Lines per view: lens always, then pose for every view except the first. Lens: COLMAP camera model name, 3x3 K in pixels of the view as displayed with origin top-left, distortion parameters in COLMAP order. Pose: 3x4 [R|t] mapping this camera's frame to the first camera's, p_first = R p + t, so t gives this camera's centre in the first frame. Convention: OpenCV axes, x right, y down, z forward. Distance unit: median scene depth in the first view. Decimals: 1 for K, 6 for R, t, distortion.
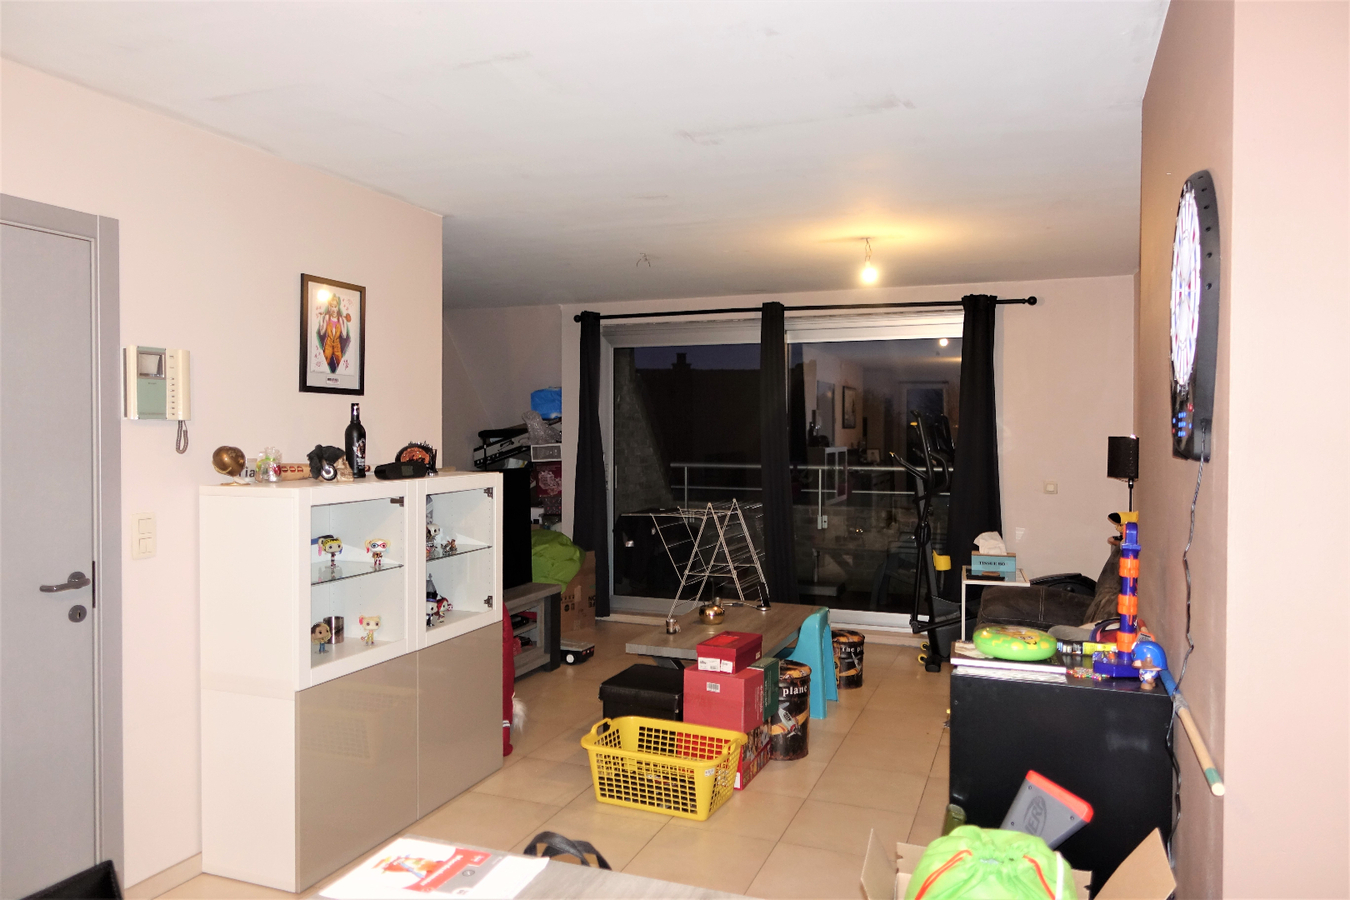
lens RADIAL K [[941.3, 0, 675.0], [0, 941.3, 450.0], [0, 0, 1]] dist [0.022374, -0.000661]
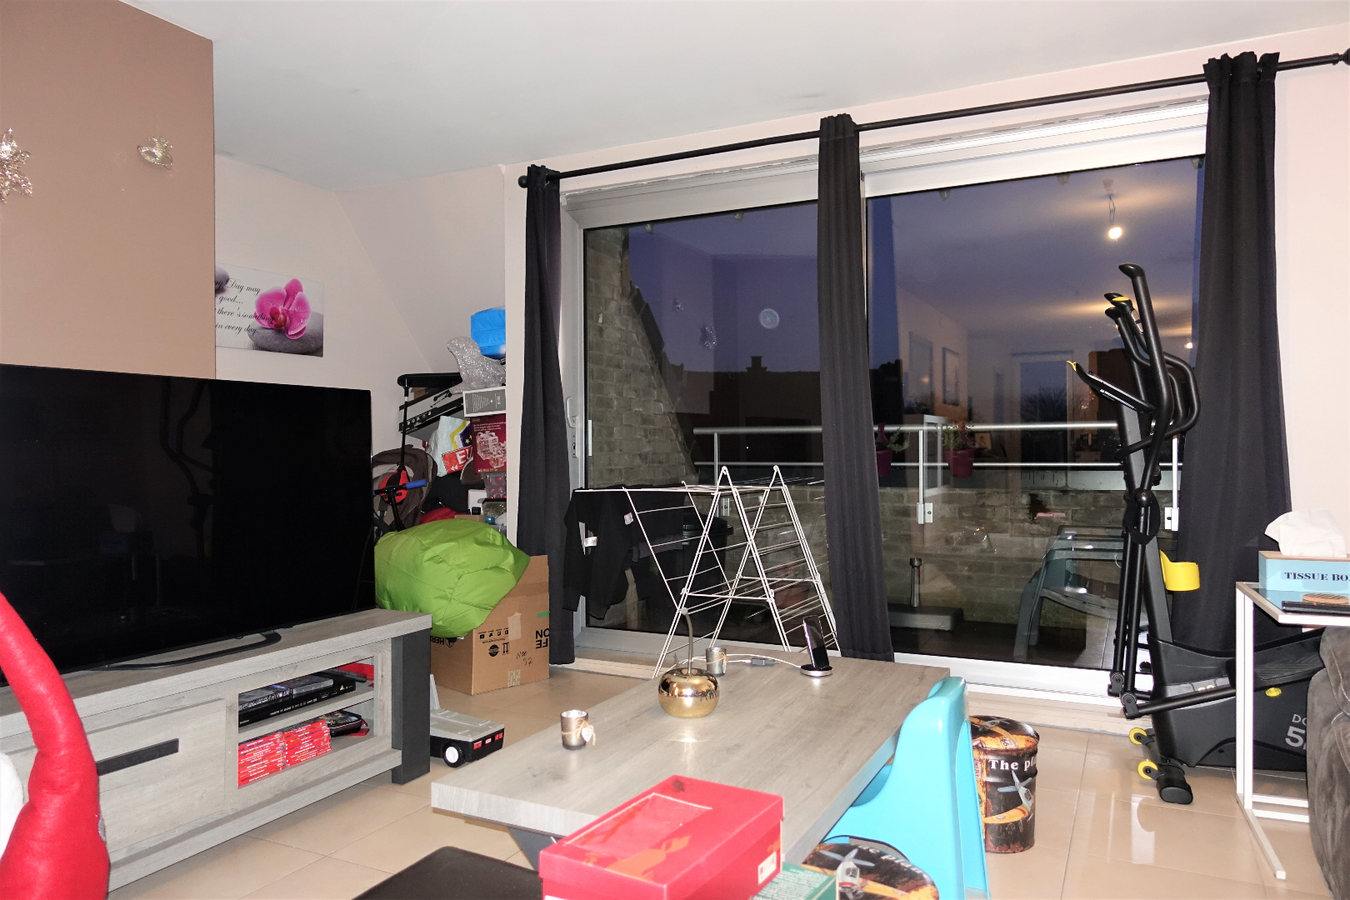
lens RADIAL K [[917.2, 0, 675.0], [0, 917.2, 450.0], [0, 0, 1]] dist [-0.004748, 0.000427]
pose [[0.995612, -0.008430, -0.093193, 0.054038], [0.006585, 0.999777, -0.020085, 0.053430], [0.093342, 0.019383, 0.995445, 0.431263]]
